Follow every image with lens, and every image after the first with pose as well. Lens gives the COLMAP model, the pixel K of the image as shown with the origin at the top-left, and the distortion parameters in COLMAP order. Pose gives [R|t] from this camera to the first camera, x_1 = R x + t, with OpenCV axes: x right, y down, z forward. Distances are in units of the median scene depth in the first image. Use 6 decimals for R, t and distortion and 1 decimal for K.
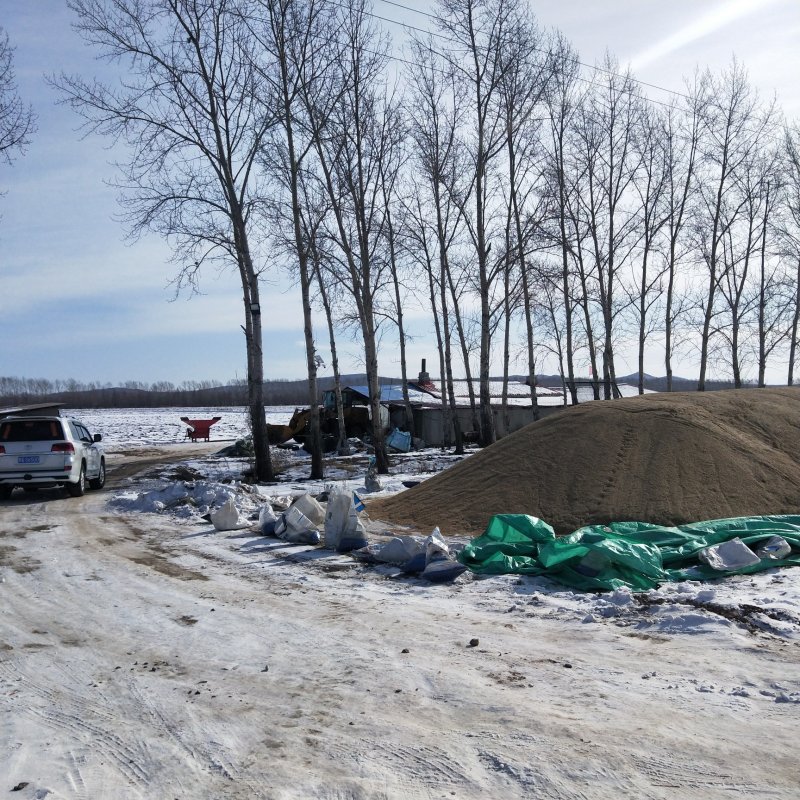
lens RADIAL K [[892.6, 0, 400.0], [0, 892.6, 400.0], [0, 0, 1]] dist [0.161235, -0.358704]
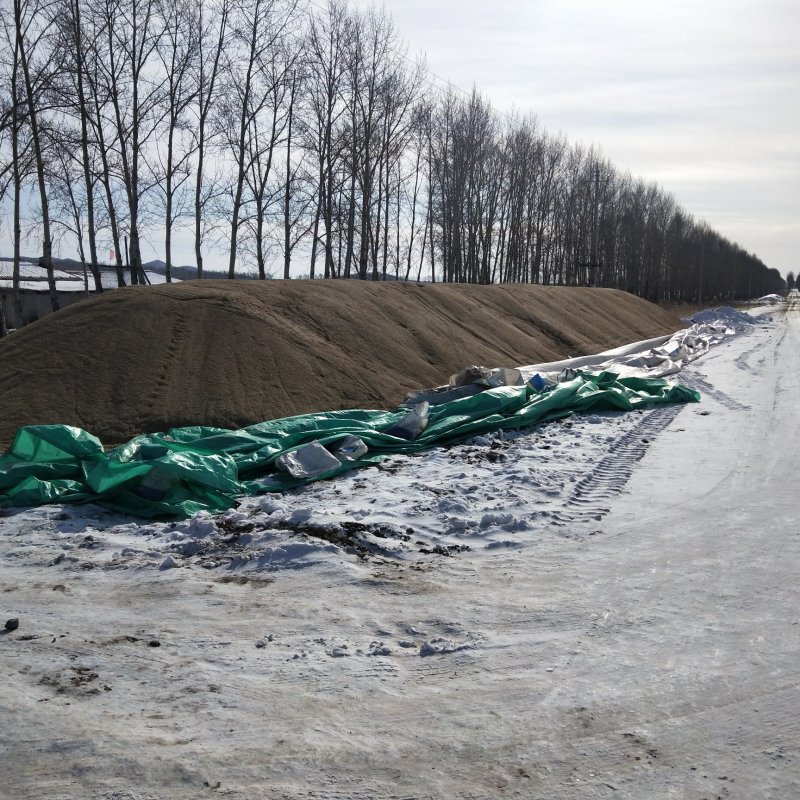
lens RADIAL K [[892.6, 0, 400.0], [0, 892.6, 400.0], [0, 0, 1]] dist [0.161235, -0.358704]
pose [[0.867385, -0.031942, 0.496611, -0.000023], [-0.029035, 0.992989, 0.114582, 0.003444], [-0.496790, -0.113806, 0.860377, 0.114359]]
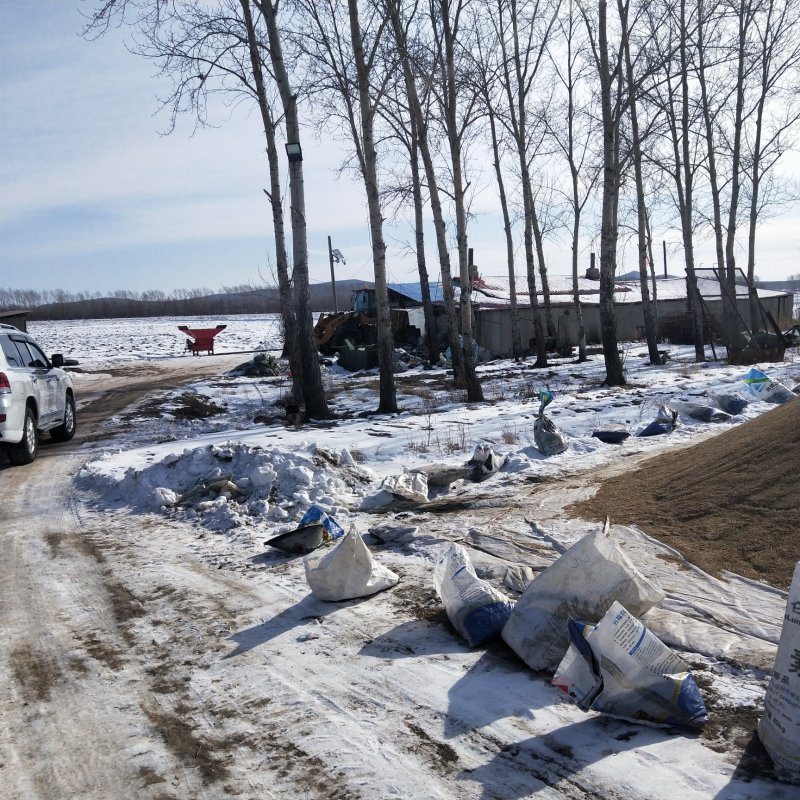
lens RADIAL K [[892.6, 0, 400.0], [0, 892.6, 400.0], [0, 0, 1]] dist [0.161235, -0.358704]
pose [[0.999759, -0.021222, 0.005643, -0.147966], [0.020512, 0.994260, 0.105008, 0.012188], [-0.007840, -0.104867, 0.994455, 0.537217]]
